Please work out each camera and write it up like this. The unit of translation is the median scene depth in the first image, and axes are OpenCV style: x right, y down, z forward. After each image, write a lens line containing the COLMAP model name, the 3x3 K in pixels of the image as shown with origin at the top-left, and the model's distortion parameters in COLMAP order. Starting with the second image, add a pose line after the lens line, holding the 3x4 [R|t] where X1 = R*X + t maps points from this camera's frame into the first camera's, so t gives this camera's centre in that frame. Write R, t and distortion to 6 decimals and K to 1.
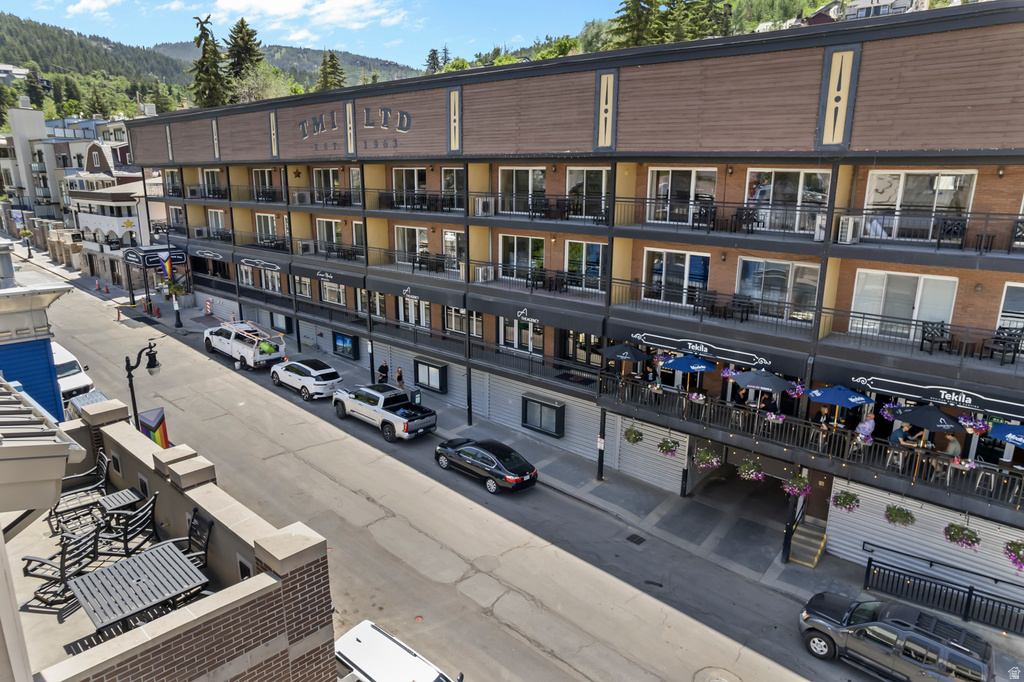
lens RADIAL K [[657.4, 0, 509.5], [0, 657.4, 347.4], [0, 0, 1]] dist [-0.061932, 0.056398]
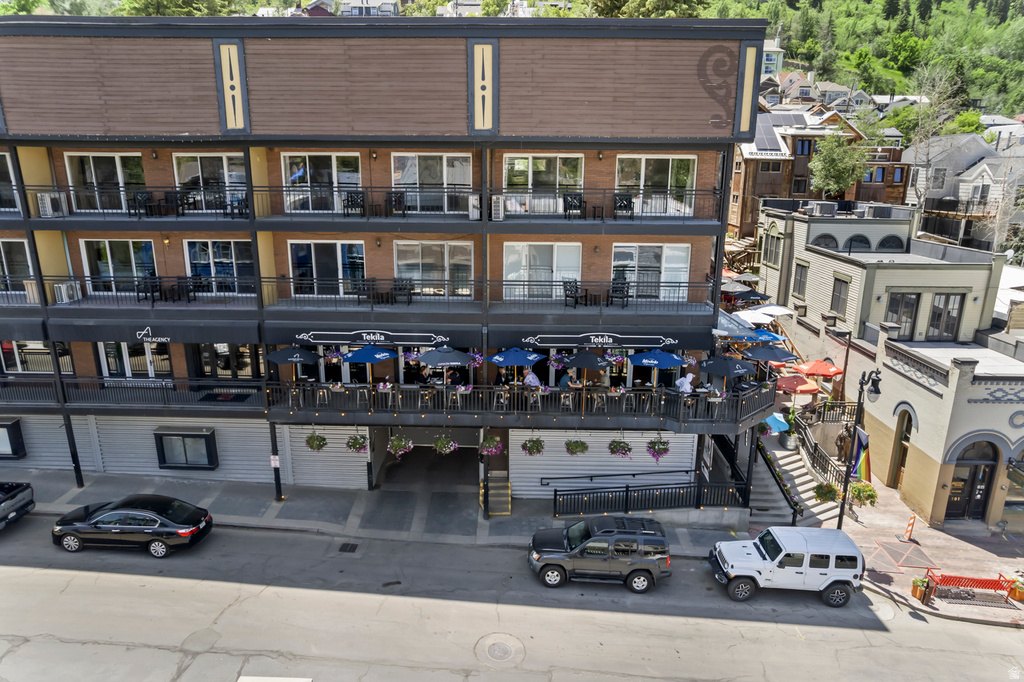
lens RADIAL K [[657.4, 0, 520.6], [0, 657.4, 346.9], [0, 0, 1]] dist [-0.061932, 0.056398]
pose [[0.761847, -0.177305, 0.623018, -0.158770], [0.166663, 0.983083, 0.075974, -0.023015], [-0.625949, 0.045954, 0.778509, 0.100604]]
